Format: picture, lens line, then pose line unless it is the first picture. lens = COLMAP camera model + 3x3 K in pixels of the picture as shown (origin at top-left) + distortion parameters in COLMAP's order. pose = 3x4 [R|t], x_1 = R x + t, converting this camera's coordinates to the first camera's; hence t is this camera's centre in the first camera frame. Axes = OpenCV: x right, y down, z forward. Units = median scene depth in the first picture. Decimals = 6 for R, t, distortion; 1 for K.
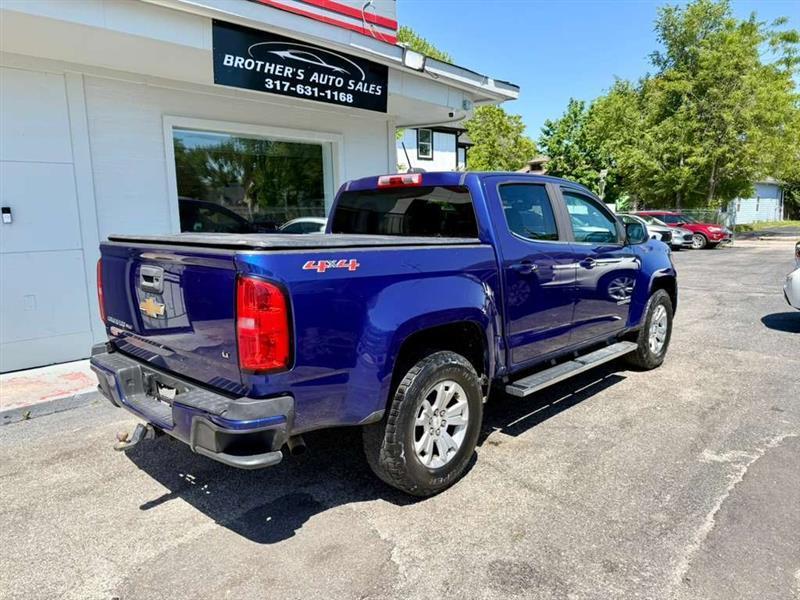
lens RADIAL K [[560.2, 0, 402.0], [0, 560.2, 302.5], [0, 0, 1]] dist [0.016000, -0.029942]
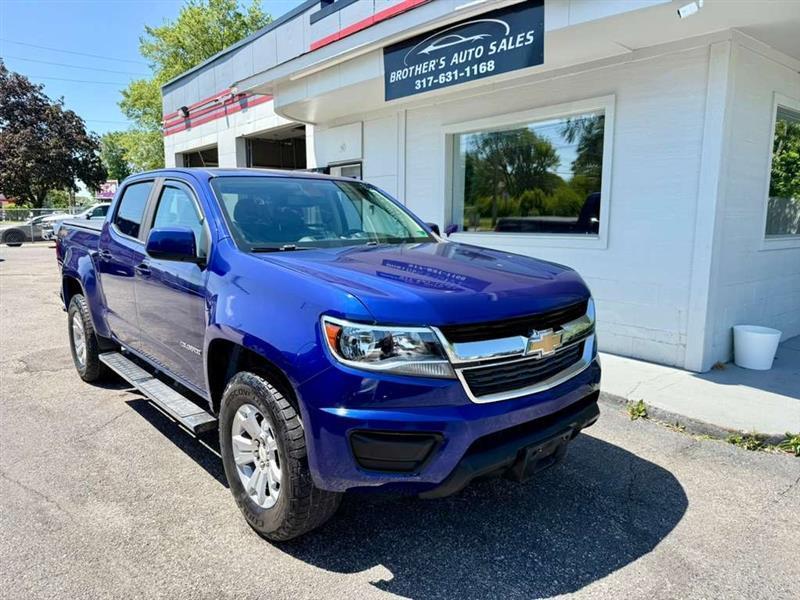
lens RADIAL K [[560.2, 0, 396.2], [0, 560.2, 304.1], [0, 0, 1]] dist [0.016000, -0.029942]
pose [[-0.093113, 0.169582, -0.981108, 0.818299], [-0.153585, 0.971148, 0.182437, -0.167113], [0.983739, 0.167670, -0.064381, 1.035835]]
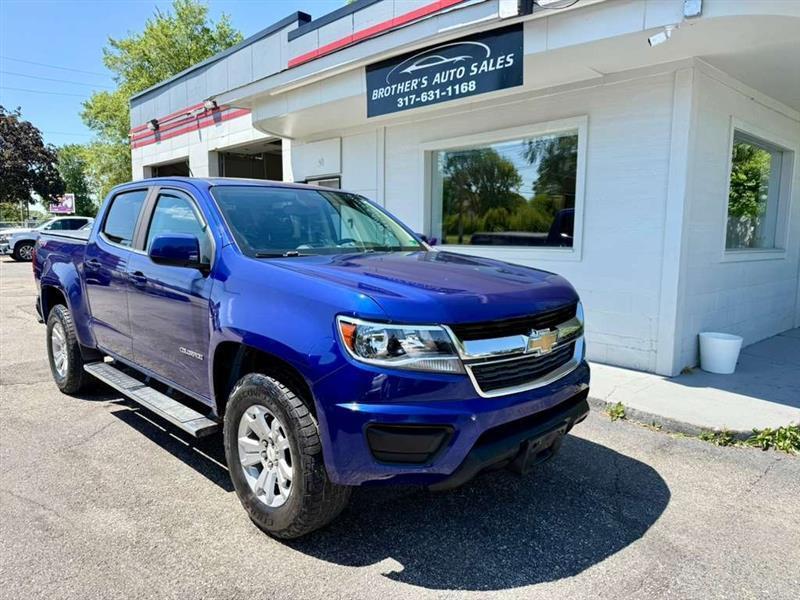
lens RADIAL K [[559.6, 0, 403.1], [0, 559.6, 303.8], [0, 0, 1]] dist [0.021123, -0.036150]
pose [[-0.019964, 0.139632, -0.990002, 0.842264], [-0.162479, 0.976583, 0.141016, -0.154417], [0.986510, 0.163670, 0.003191, 1.007142]]
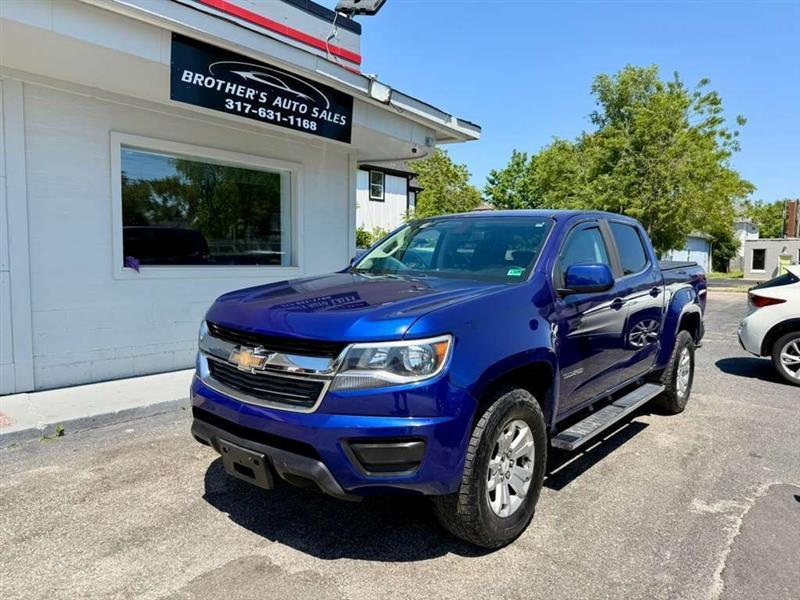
lens RADIAL K [[560.2, 0, 397.3], [0, 560.2, 301.6], [0, 0, 1]] dist [0.016000, -0.029942]
pose [[0.995644, 0.026704, 0.089333, -0.028852], [-0.019865, 0.996865, -0.076581, 0.008827], [-0.091098, 0.074473, 0.993053, 0.054831]]
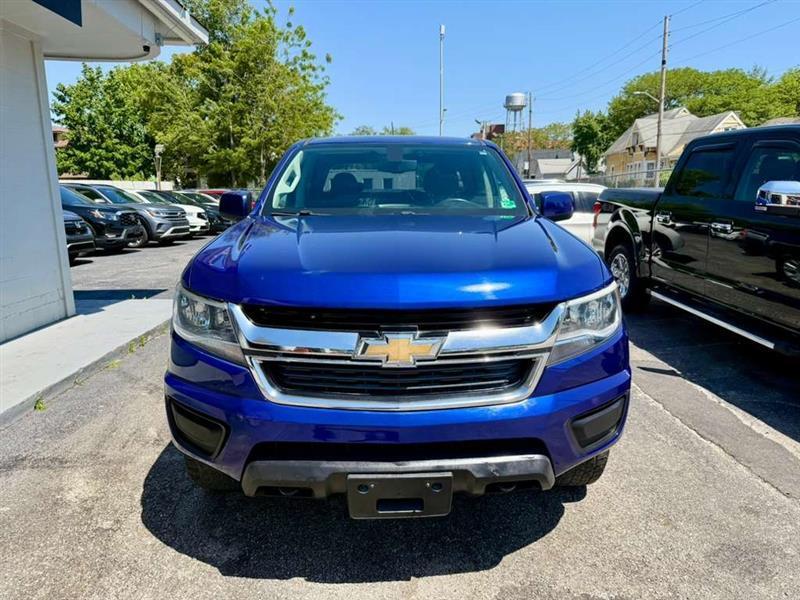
lens RADIAL K [[560.2, 0, 407.3], [0, 560.2, 299.9], [0, 0, 1]] dist [0.016000, -0.029942]
pose [[0.691888, -0.126345, 0.710865, -0.317862], [0.105163, 0.991705, 0.073905, -0.025822], [-0.714305, 0.023623, 0.699435, 0.300478]]
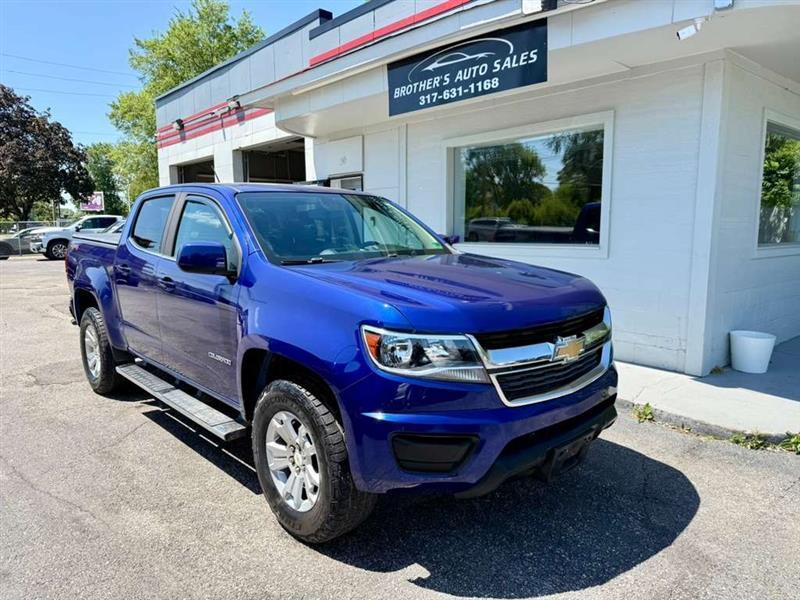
lens RADIAL K [[559.6, 0, 400.7], [0, 559.6, 305.3], [0, 0, 1]] dist [0.021123, -0.036150]
pose [[-0.063393, 0.155055, -0.985870, 0.841402], [-0.148656, 0.975369, 0.162963, -0.165614], [0.986855, 0.156886, -0.038782, 1.004113]]
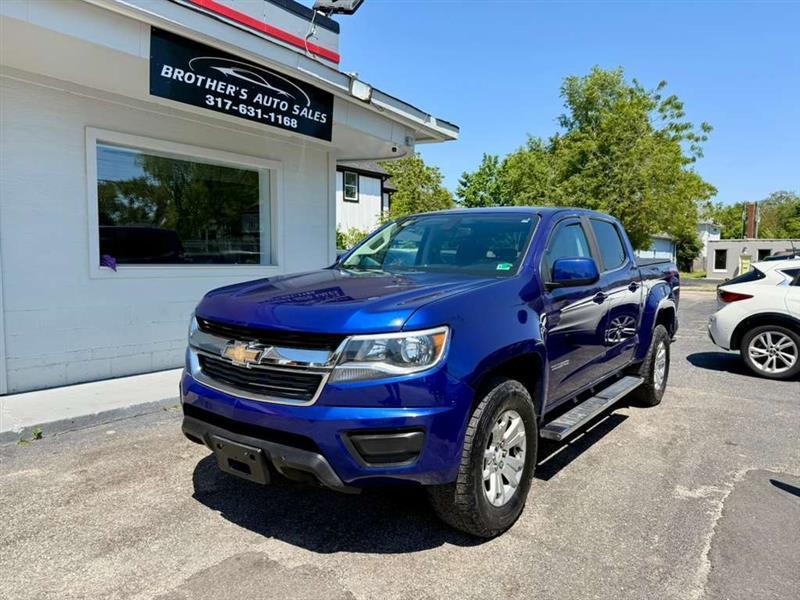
lens RADIAL K [[560.2, 0, 401.6], [0, 560.2, 301.1], [0, 0, 1]] dist [0.016000, -0.029942]
pose [[0.989262, 0.019242, 0.144879, -0.047147], [-0.007444, 0.996642, -0.081542, 0.016619], [-0.145962, 0.079588, 0.986084, 0.054608]]
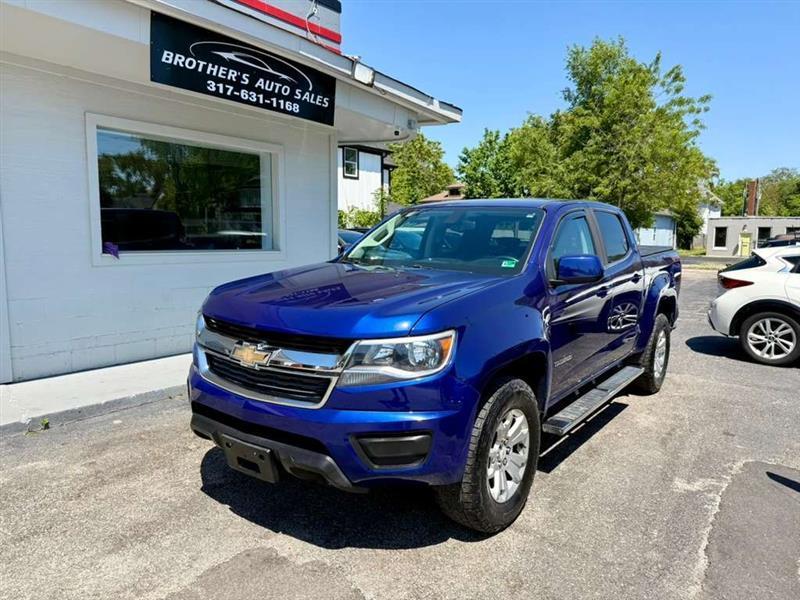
lens RADIAL K [[560.2, 0, 403.5], [0, 560.2, 299.4], [0, 0, 1]] dist [0.016000, -0.029942]
pose [[0.988495, 0.016471, 0.150355, -0.054049], [-0.010467, 0.999119, -0.040632, -0.004770], [-0.150891, 0.038590, 0.987797, 0.051166]]
